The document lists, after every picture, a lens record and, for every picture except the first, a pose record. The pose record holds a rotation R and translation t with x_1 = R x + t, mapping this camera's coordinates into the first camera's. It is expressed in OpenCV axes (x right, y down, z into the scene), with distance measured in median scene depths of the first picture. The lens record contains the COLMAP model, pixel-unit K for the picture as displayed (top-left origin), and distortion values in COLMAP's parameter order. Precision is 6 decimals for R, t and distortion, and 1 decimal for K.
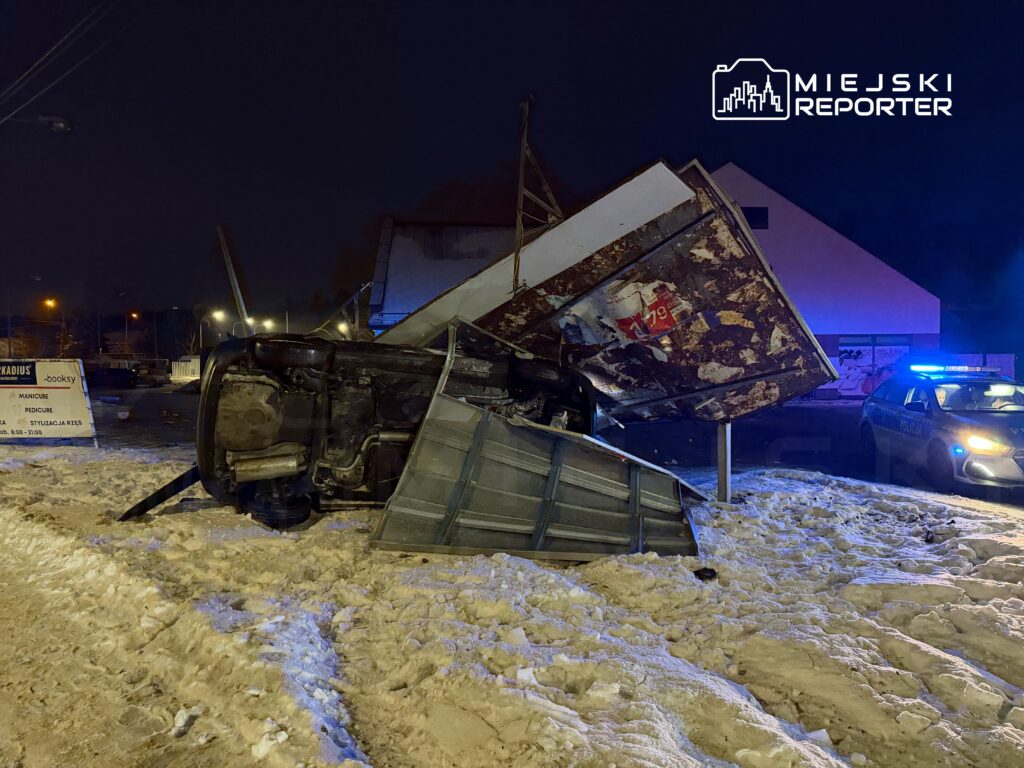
lens RADIAL K [[702.9, 0, 512.0], [0, 702.9, 384.0], [0, 0, 1]] dist [0.178934, -0.273375]
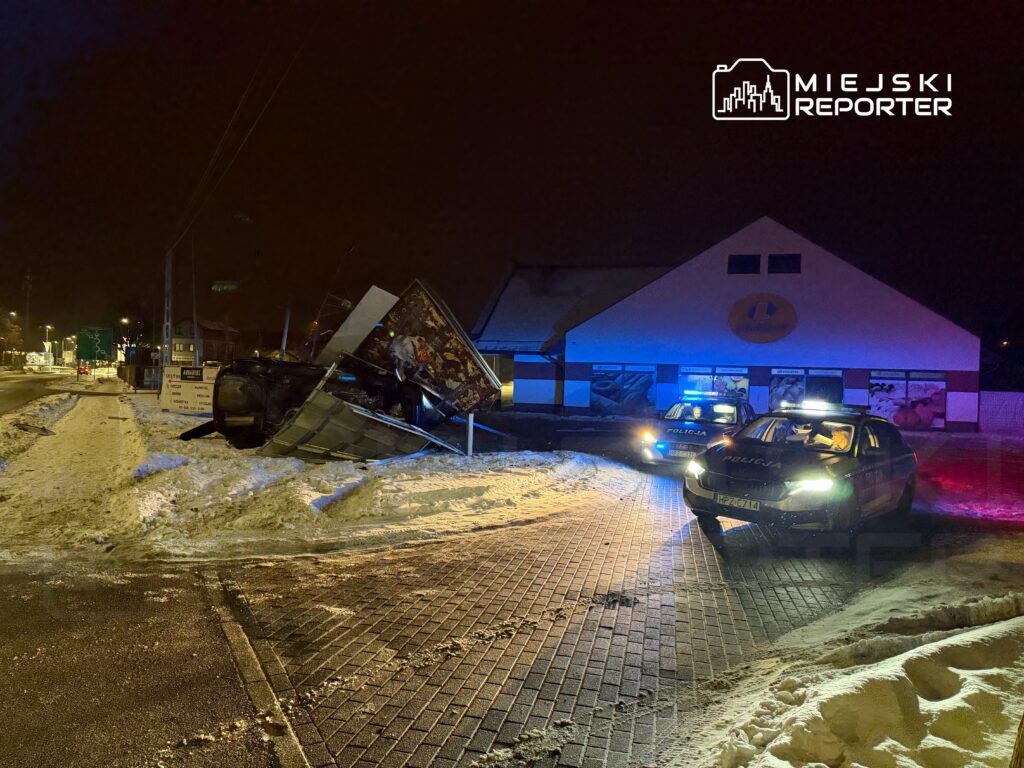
lens RADIAL K [[705.3, 0, 512.0], [0, 705.3, 384.0], [0, 0, 1]] dist [0.108722, -0.163756]
pose [[0.949997, 0.038995, -0.309816, 1.041342], [-0.048110, 0.998603, -0.021832, 0.015565], [0.308532, 0.035646, 0.950546, -0.743938]]
